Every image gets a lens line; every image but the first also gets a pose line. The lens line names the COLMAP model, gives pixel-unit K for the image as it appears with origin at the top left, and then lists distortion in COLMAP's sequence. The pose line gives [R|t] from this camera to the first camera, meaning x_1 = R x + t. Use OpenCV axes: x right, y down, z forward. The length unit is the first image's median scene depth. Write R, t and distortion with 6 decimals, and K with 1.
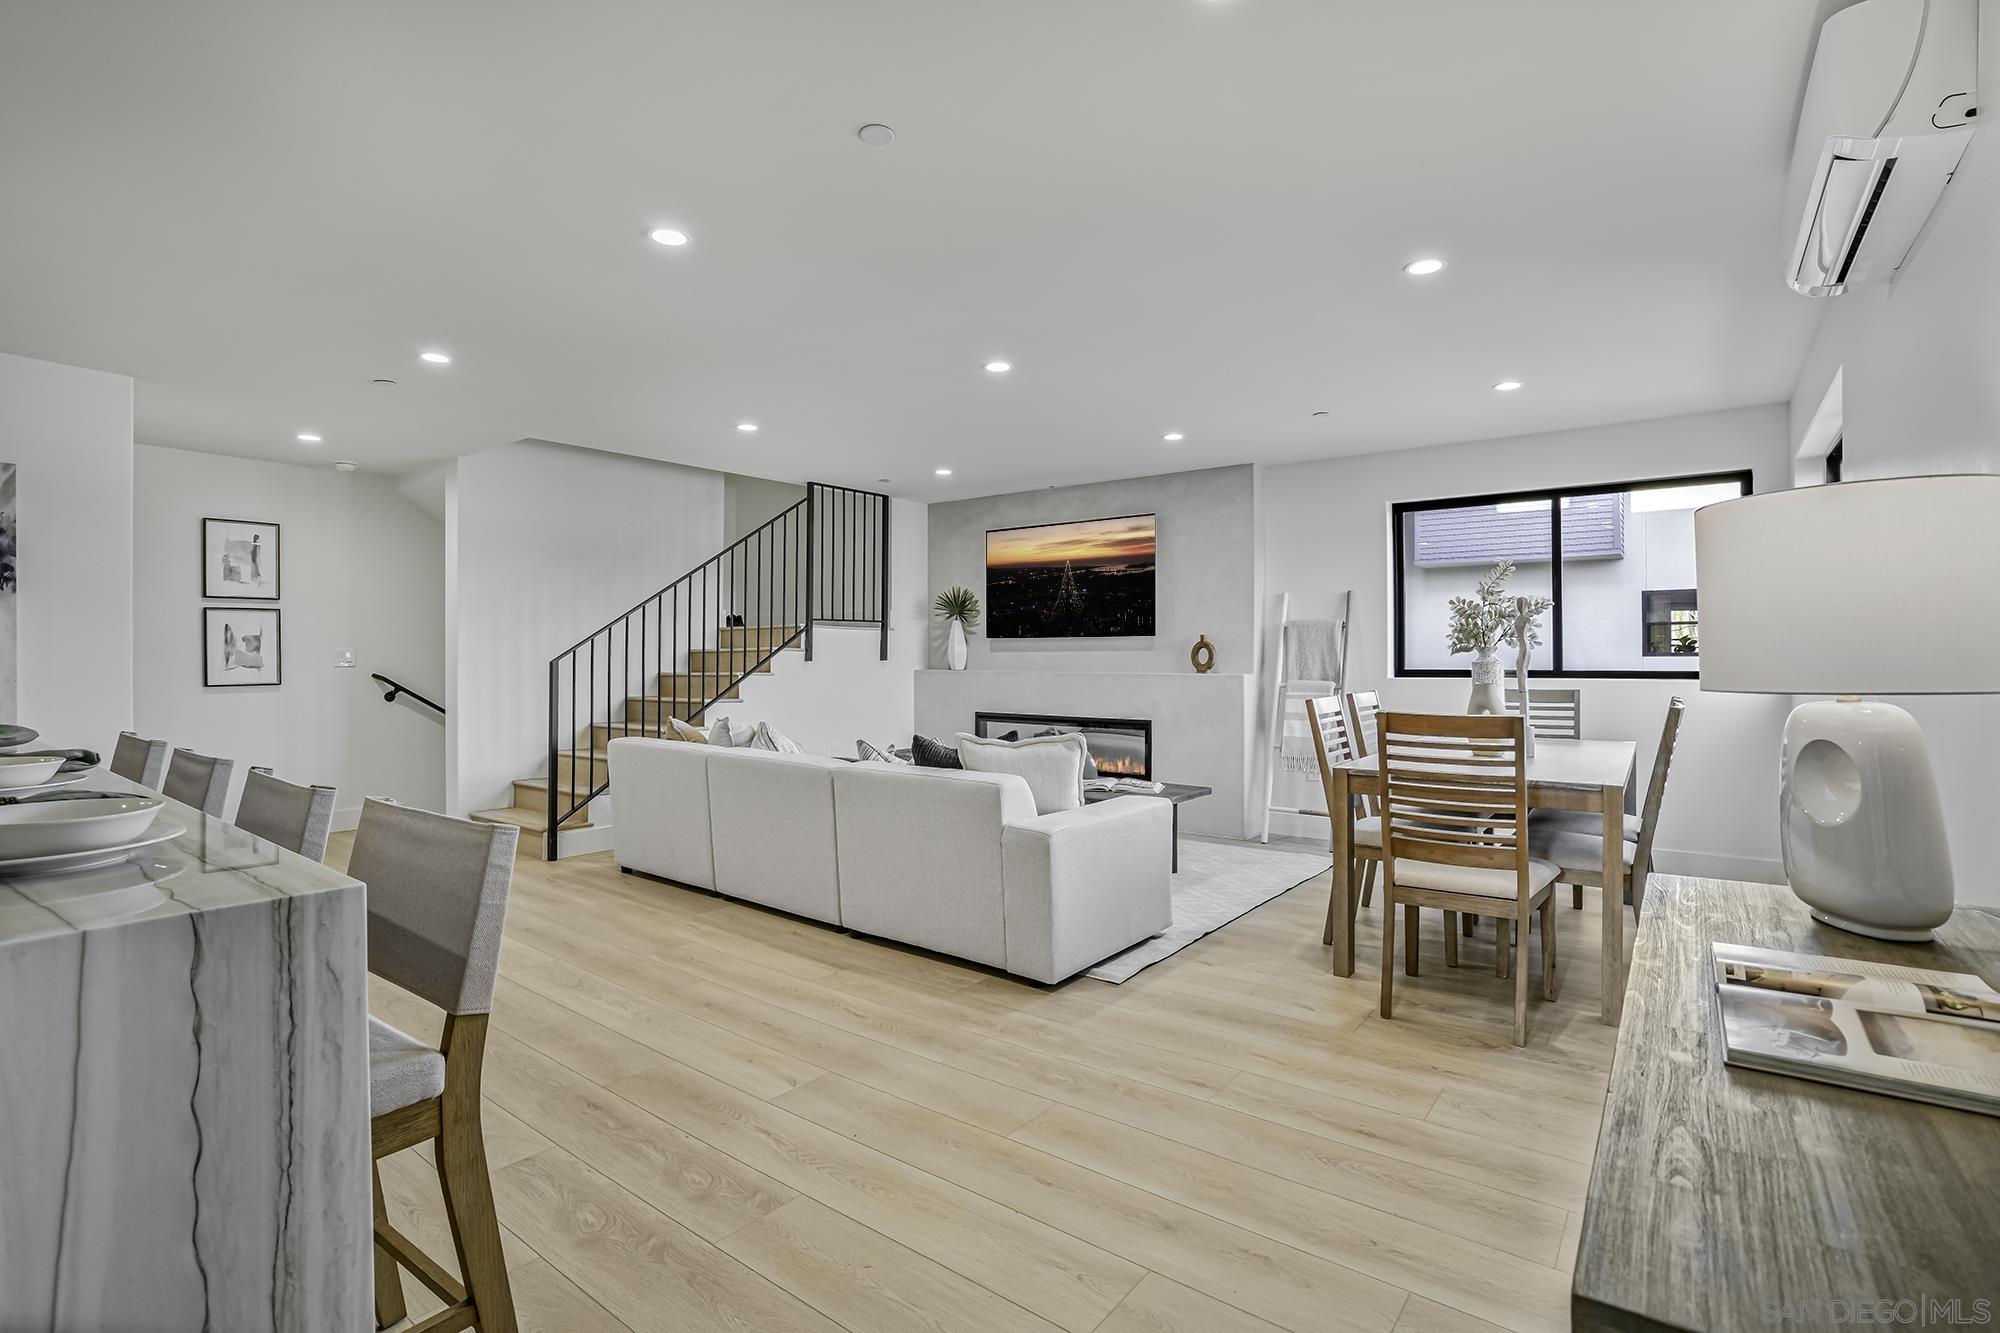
lens RADIAL K [[938.7, 0, 992.7], [0, 938.7, 655.3], [0, 0, 1]] dist [-0.037215, 0.009588]
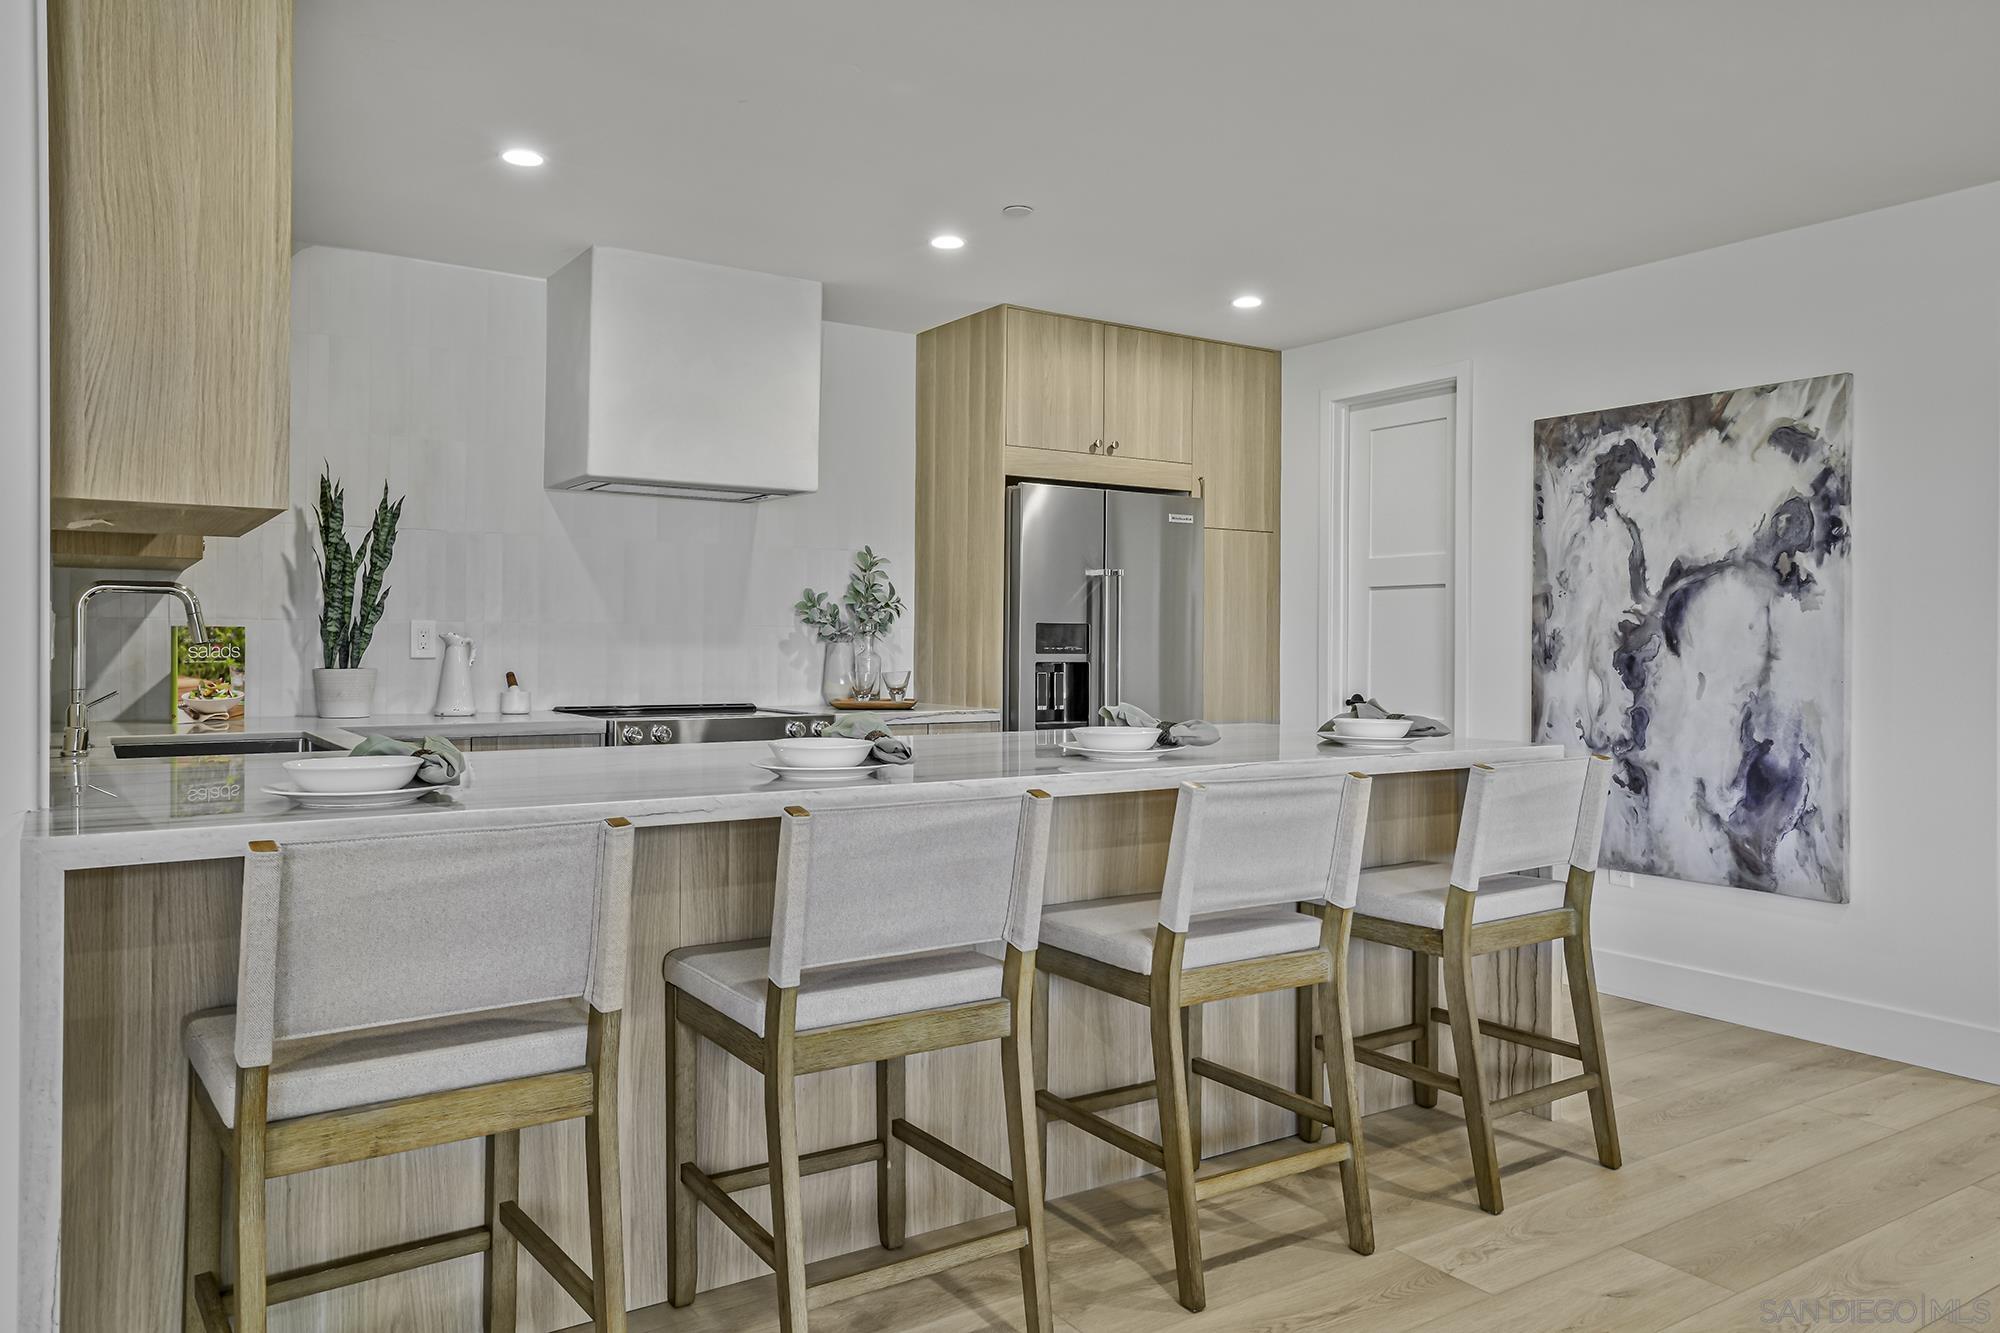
lens RADIAL K [[1398.3, 0, 991.1], [0, 1398.3, 647.8], [0, 0, 1]] dist [-0.010089, 0.025019]
pose [[-0.319978, 0.000923, -0.947424, 0.087804], [-0.003079, 0.999993, 0.002014, 0.000880], [0.947420, 0.003562, -0.319973, 0.409638]]
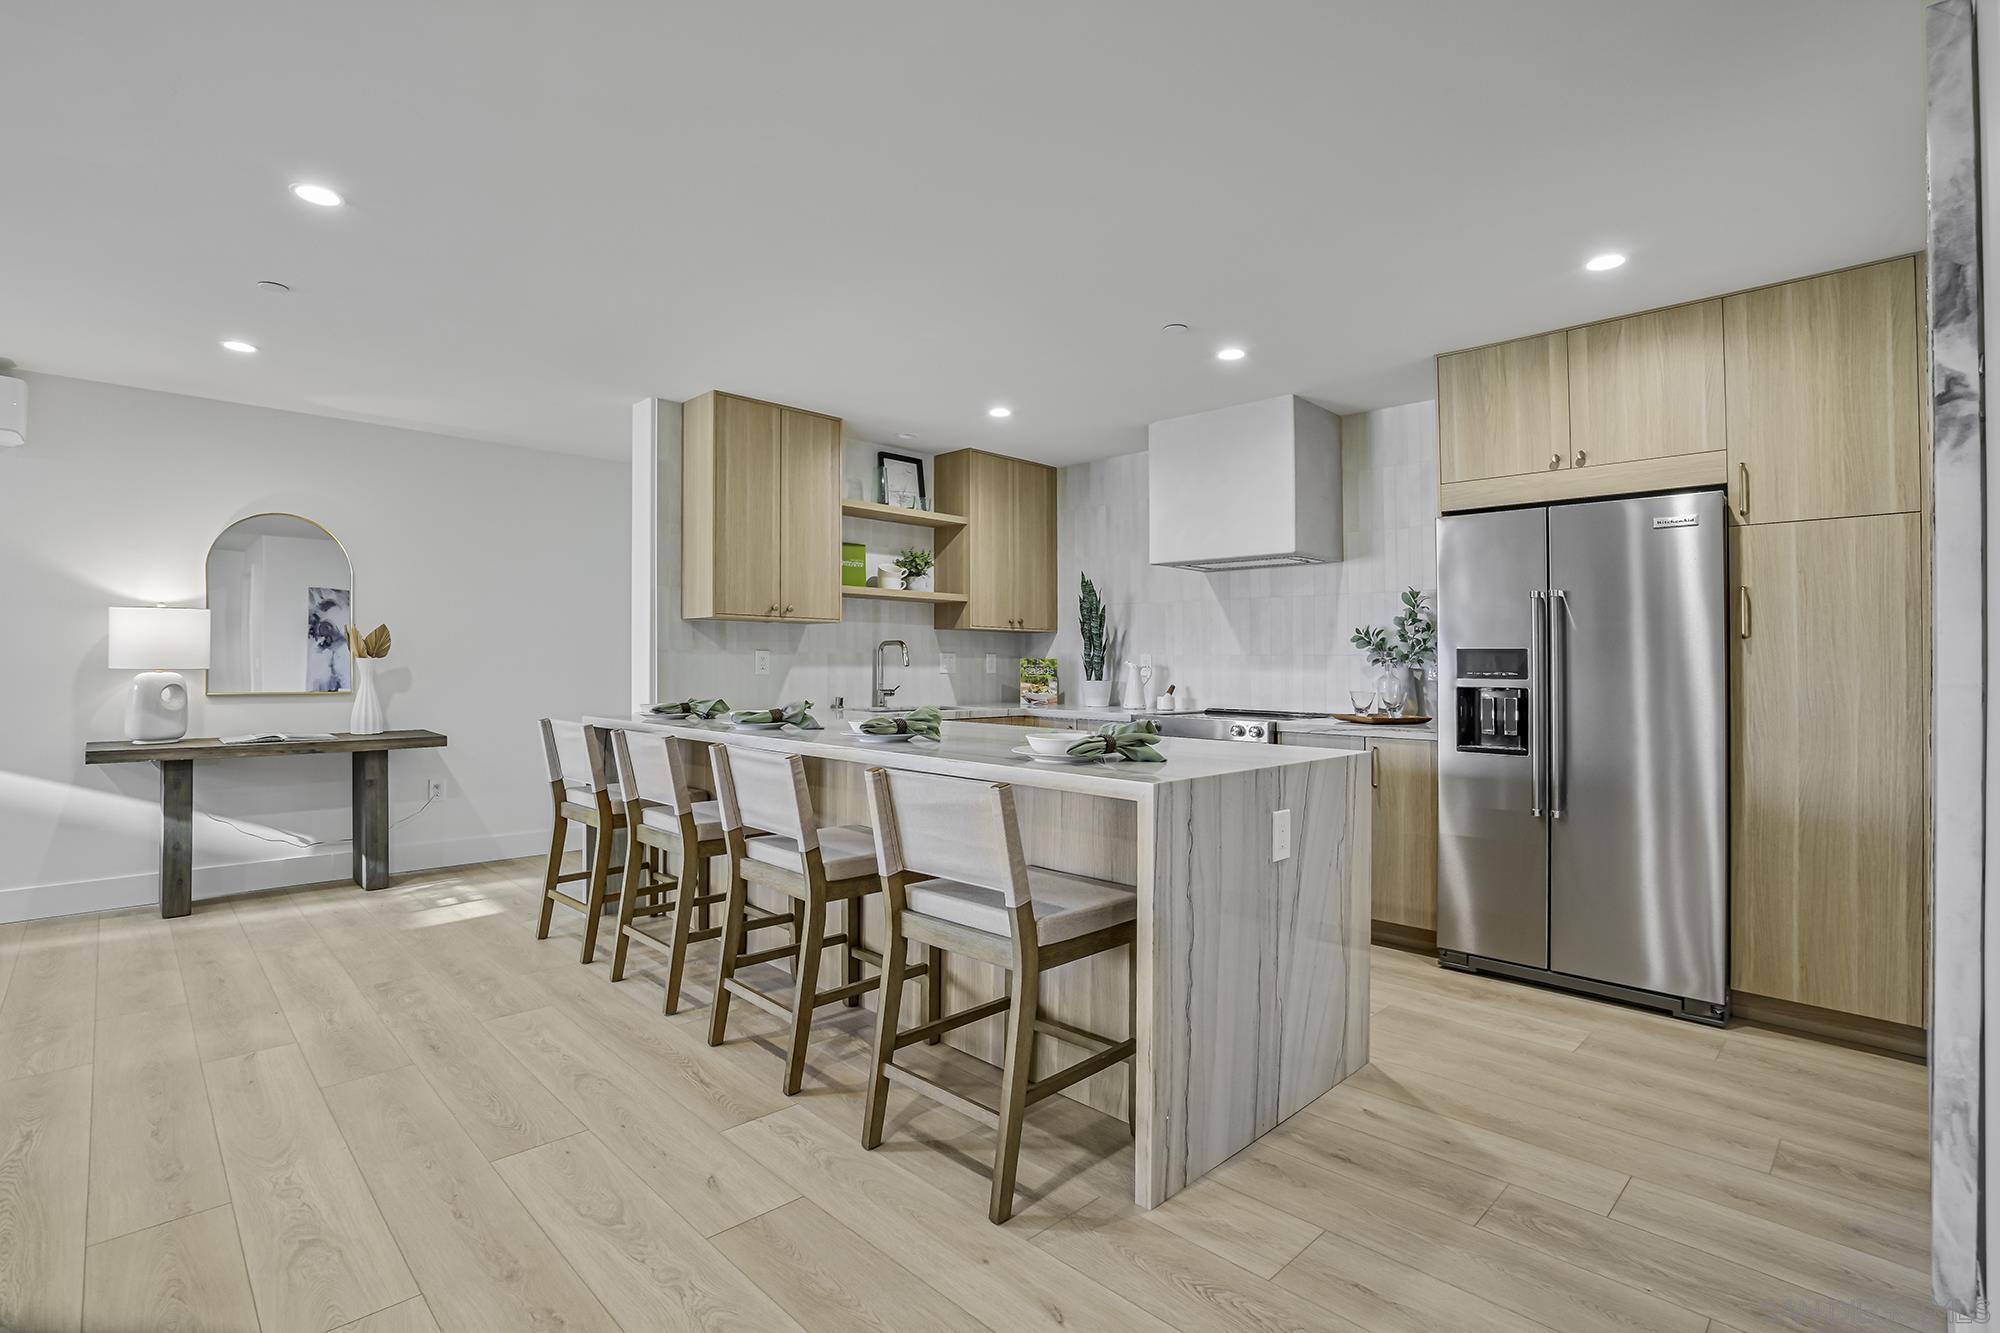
lens RADIAL K [[938.7, 0, 994.2], [0, 938.7, 646.1], [0, 0, 1]] dist [-0.037215, 0.009588]
pose [[-0.990866, -0.004727, 0.134769, -0.471590], [-0.007550, 0.999762, -0.020448, -0.000052], [-0.134641, -0.021278, -0.990666, 0.758961]]
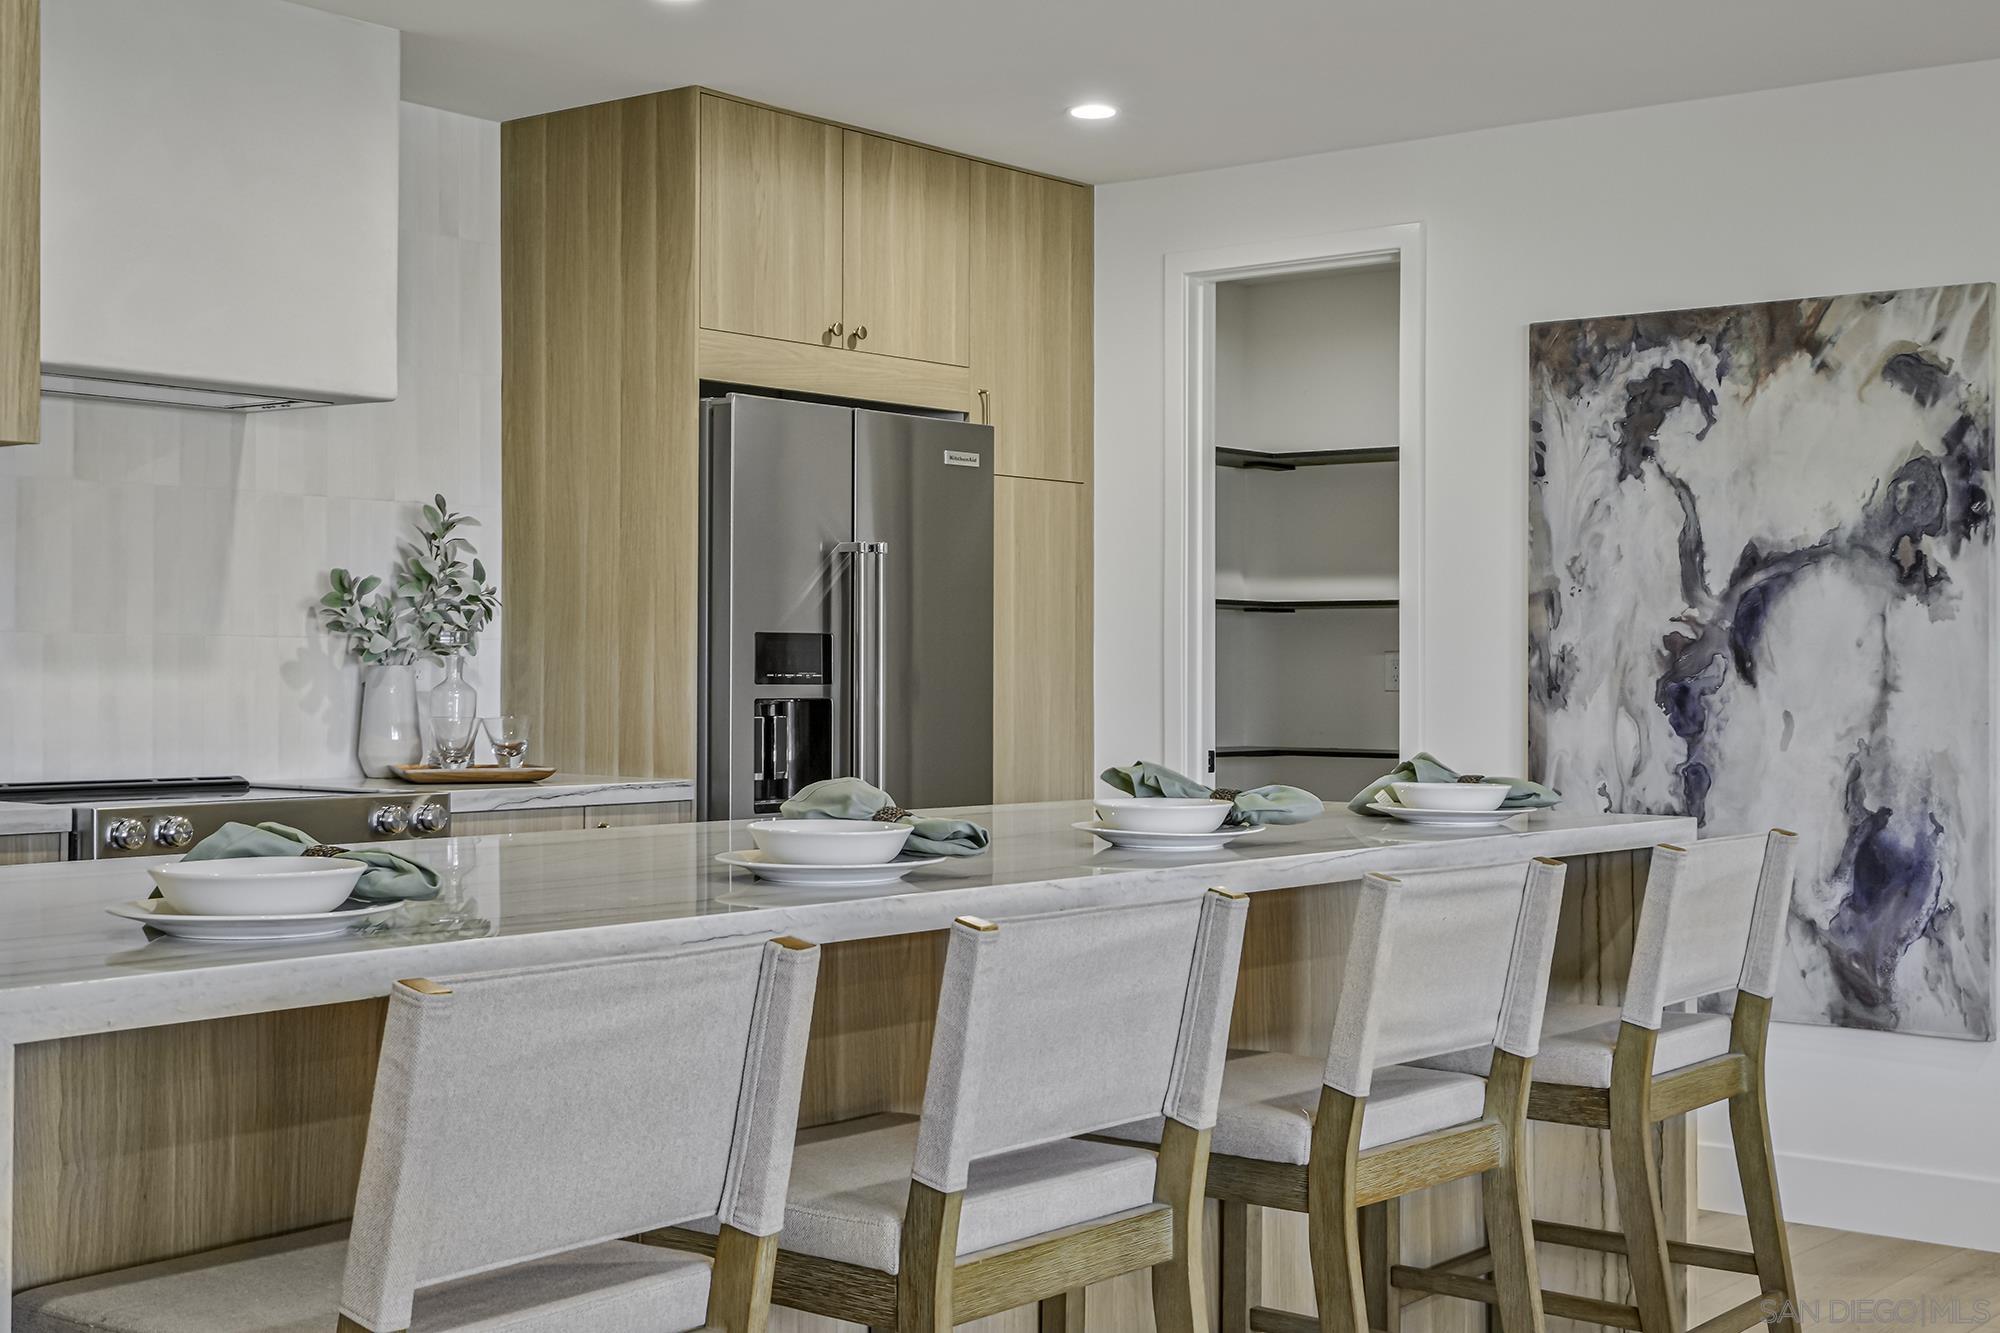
lens RADIAL K [[2604.1, 0, 1005.5], [0, 2604.1, 612.0], [0, 0, 1]] dist [0.017942, 0.000000]
pose [[-0.019180, -0.021872, -0.999577, 0.193717], [-0.002916, 0.999758, -0.021820, 0.000256], [0.999812, 0.002497, -0.019239, 0.281306]]
